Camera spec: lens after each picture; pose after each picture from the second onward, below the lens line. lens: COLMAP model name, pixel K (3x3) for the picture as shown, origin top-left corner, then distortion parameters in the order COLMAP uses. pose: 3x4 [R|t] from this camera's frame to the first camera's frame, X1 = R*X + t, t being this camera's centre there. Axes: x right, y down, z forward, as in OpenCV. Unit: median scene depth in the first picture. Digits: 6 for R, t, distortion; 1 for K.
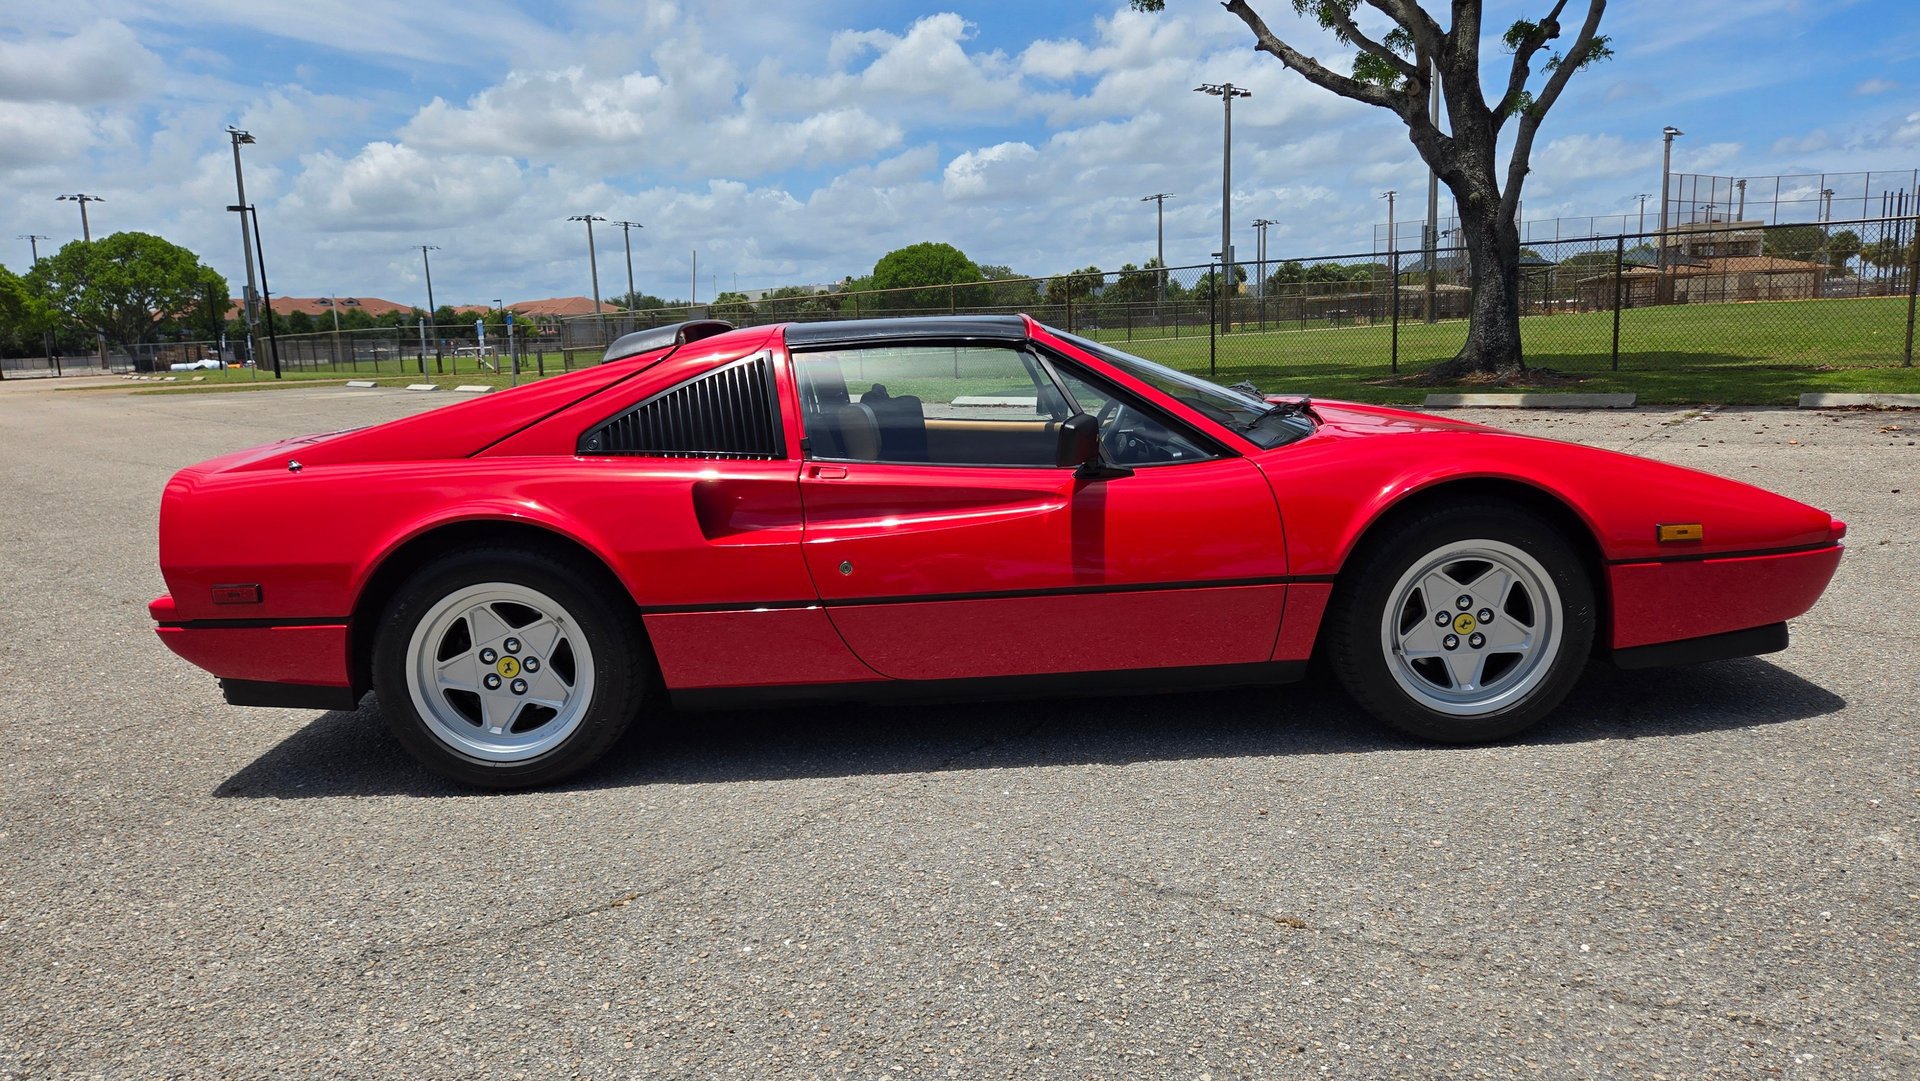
lens RADIAL K [[1299.1, 0, 966.4], [0, 1299.1, 546.6], [0, 0, 1]] dist [0.071600, -0.063997]
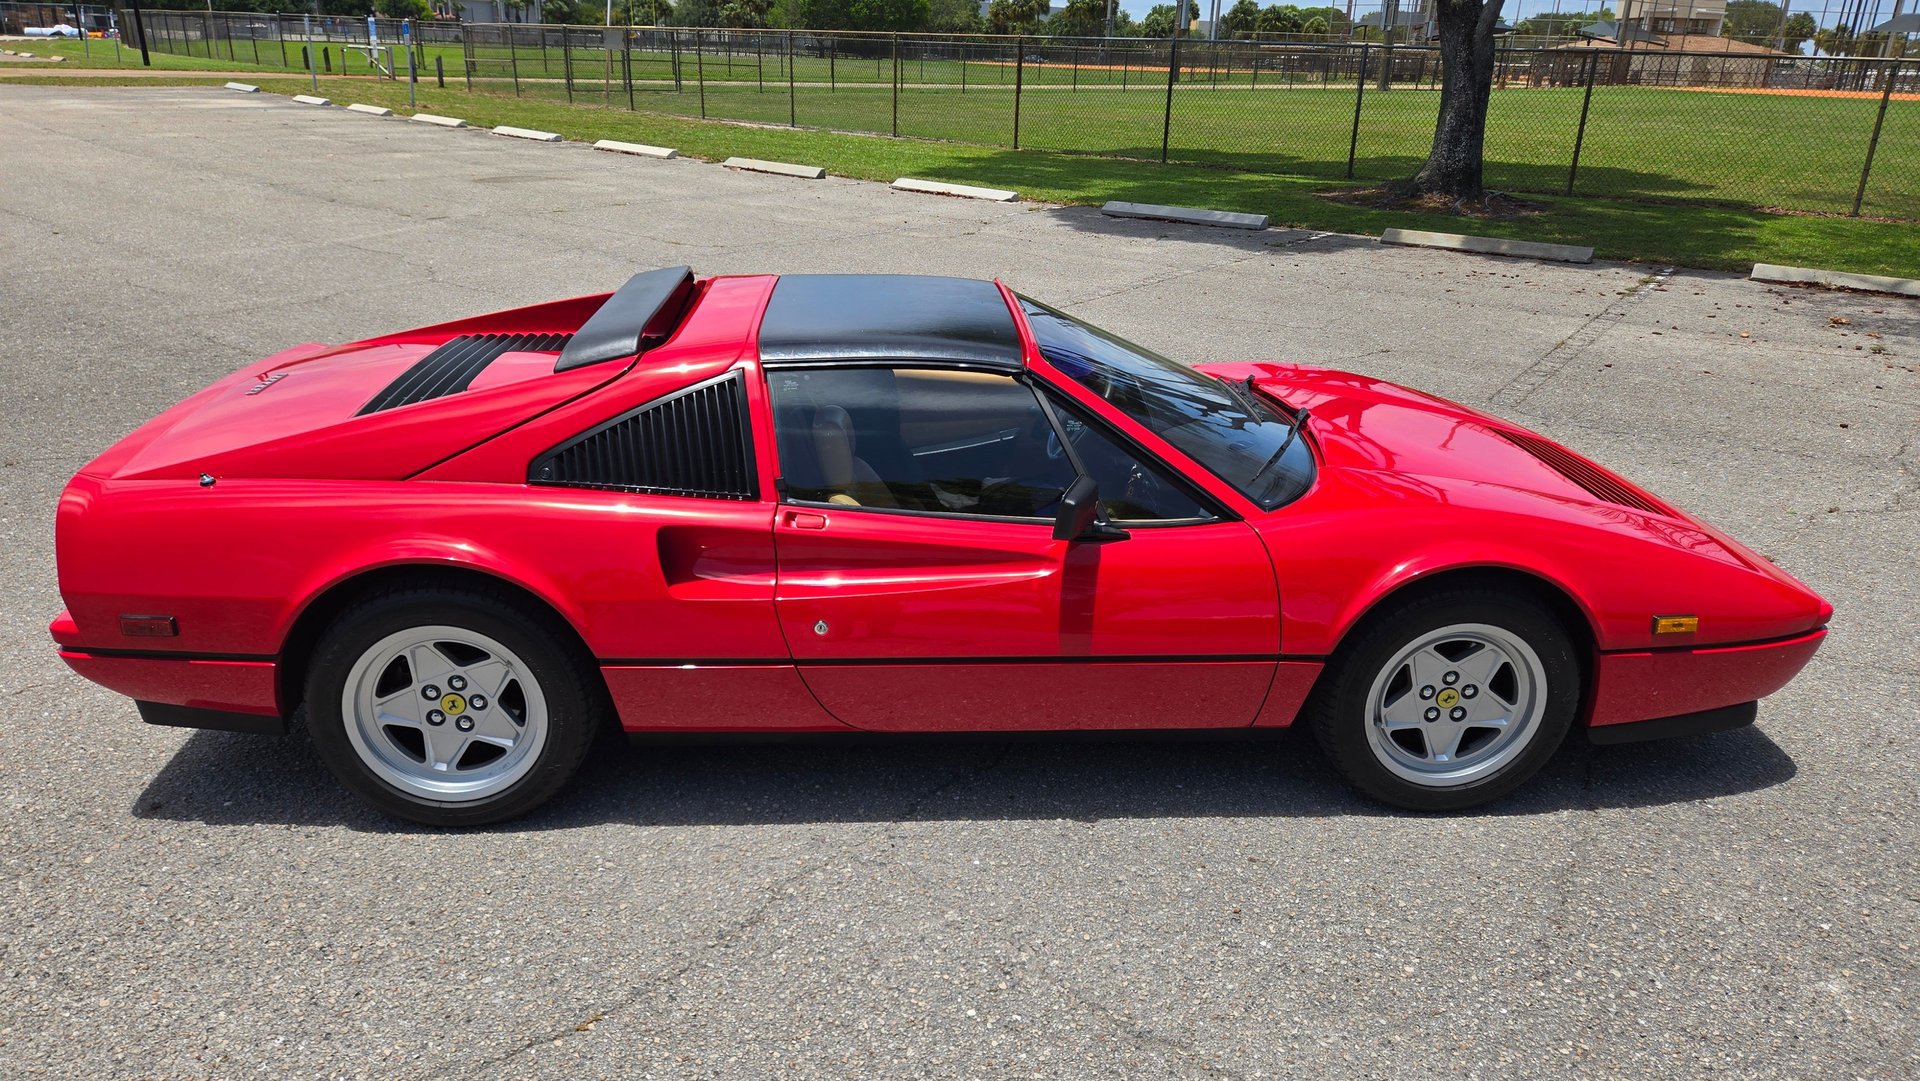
lens RADIAL K [[1299.1, 0, 964.7], [0, 1299.1, 537.9], [0, 0, 1]] dist [0.071600, -0.063997]
pose [[0.996472, 0.049108, 0.068064, -0.054001], [-0.061333, 0.979649, 0.191117, -0.224030], [-0.057294, -0.194617, 0.979205, 0.081026]]
